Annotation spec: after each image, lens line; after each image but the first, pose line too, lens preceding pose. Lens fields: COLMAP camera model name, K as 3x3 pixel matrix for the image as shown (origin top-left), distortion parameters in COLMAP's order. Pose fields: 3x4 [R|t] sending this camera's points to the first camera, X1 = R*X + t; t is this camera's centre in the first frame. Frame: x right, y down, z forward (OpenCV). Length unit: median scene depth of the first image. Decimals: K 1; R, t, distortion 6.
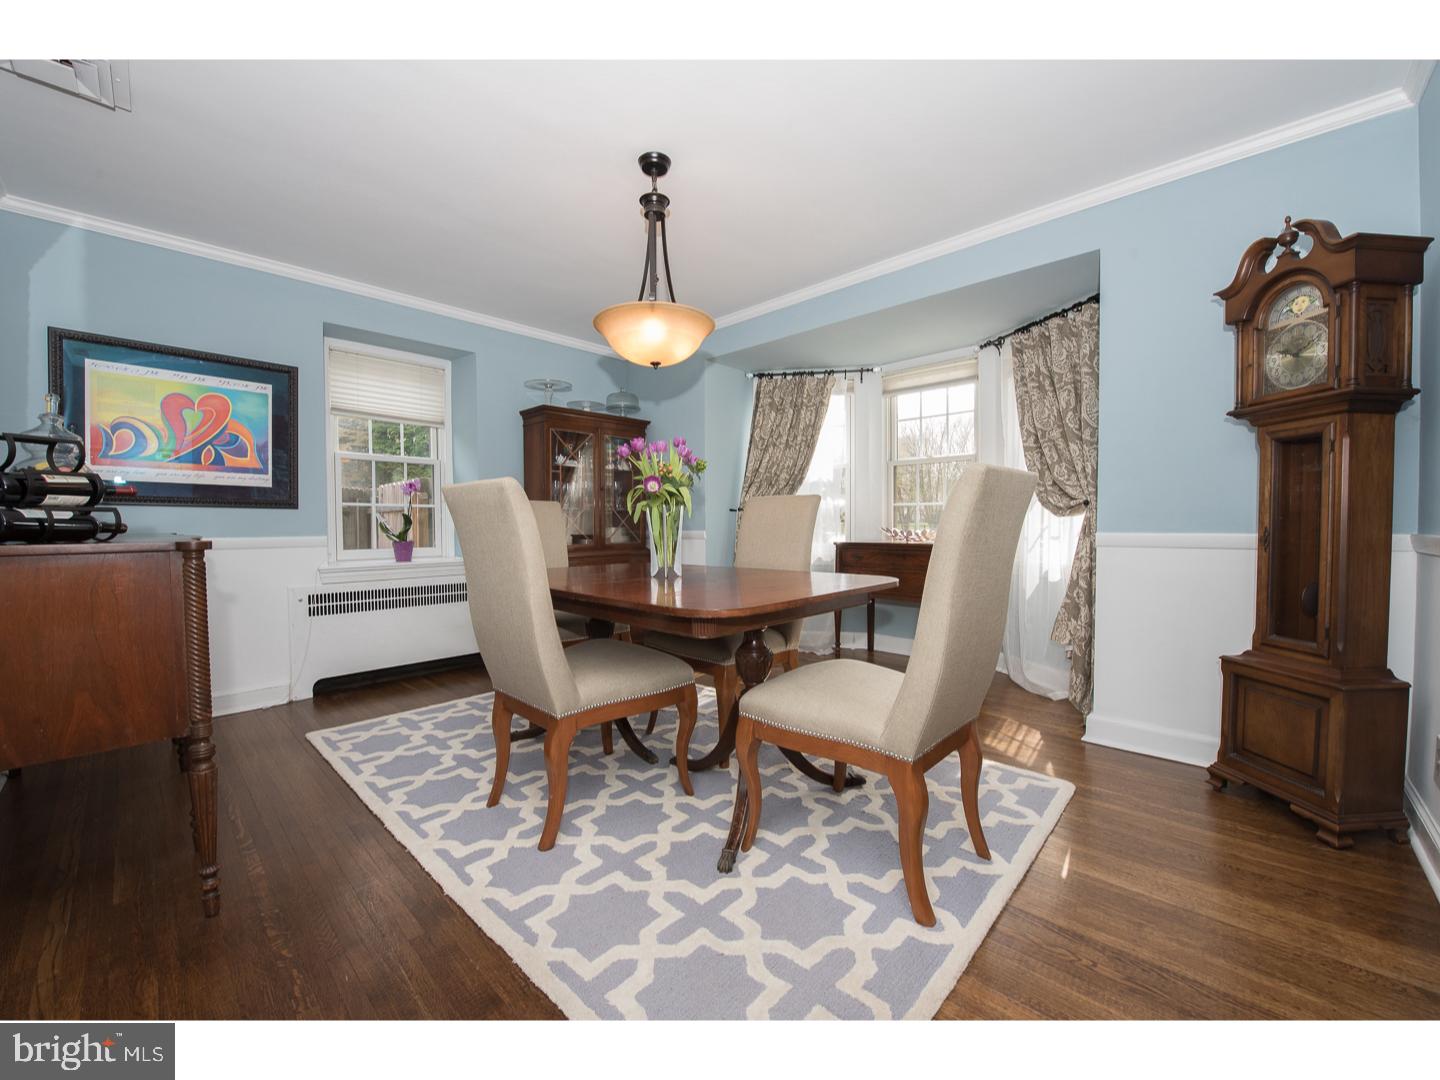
lens RADIAL K [[575.1, 0, 726.5], [0, 575.1, 542.0], [0, 0, 1]] dist [-0.018071, -0.001254]
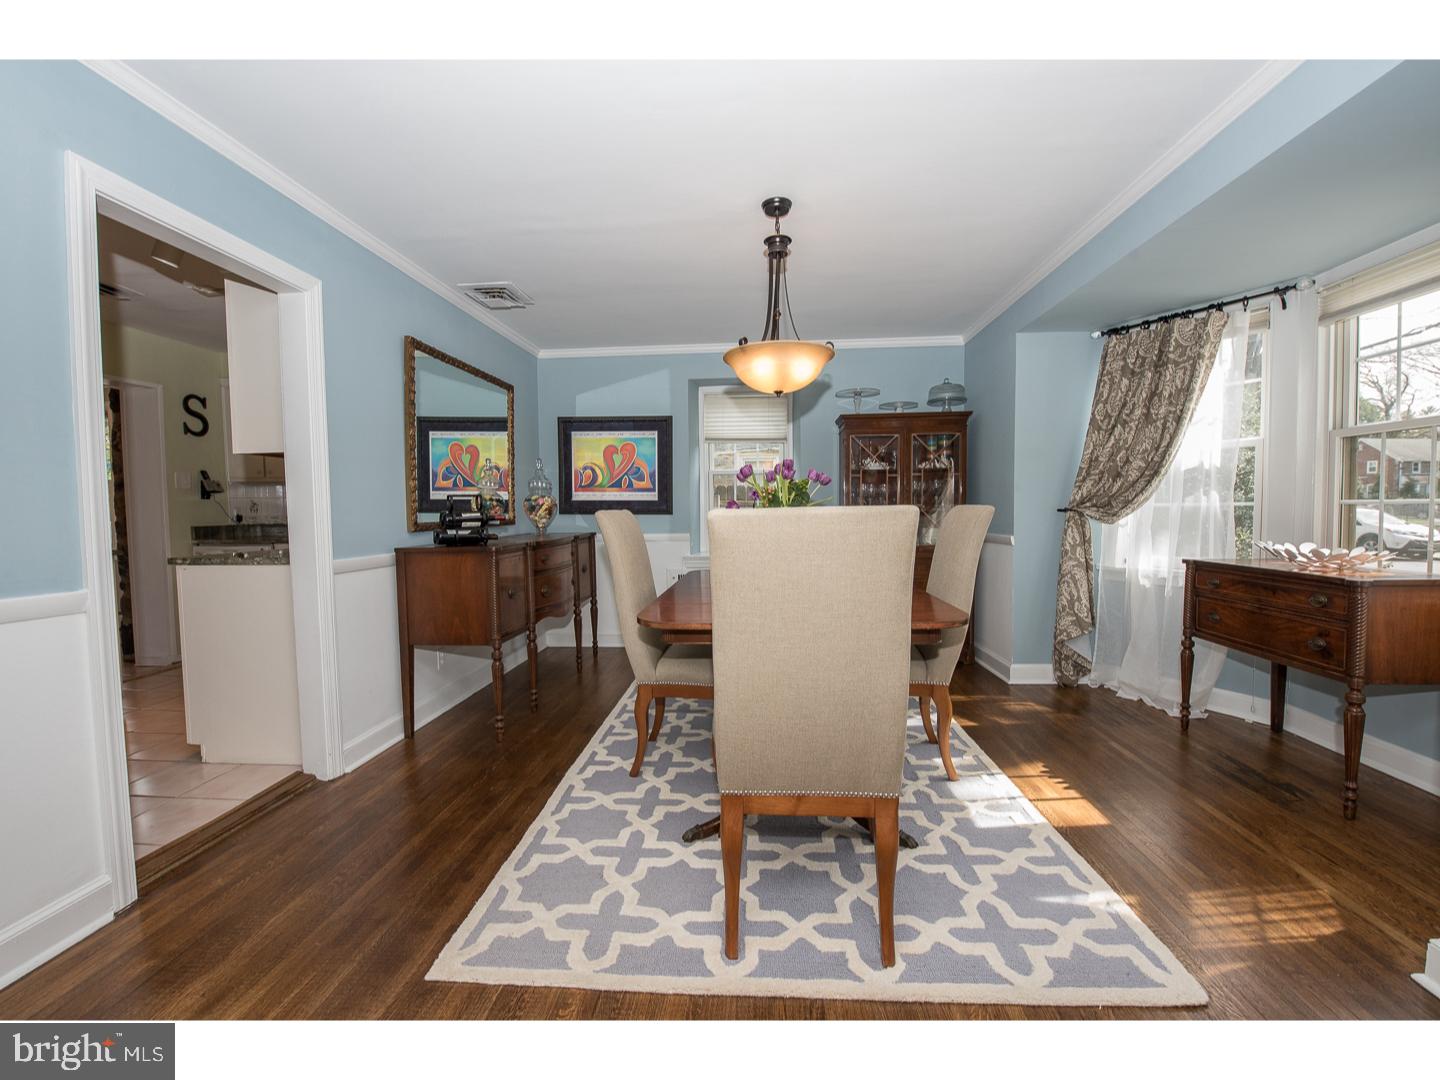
lens RADIAL K [[605.7, 0, 723.0], [0, 605.7, 536.5], [0, 0, 1]] dist [-0.017665, -0.000924]
pose [[0.620025, 0.034090, -0.783841, 0.559348], [-0.016310, 0.999400, 0.030564, -0.054096], [0.784412, -0.006166, 0.620209, 0.156208]]
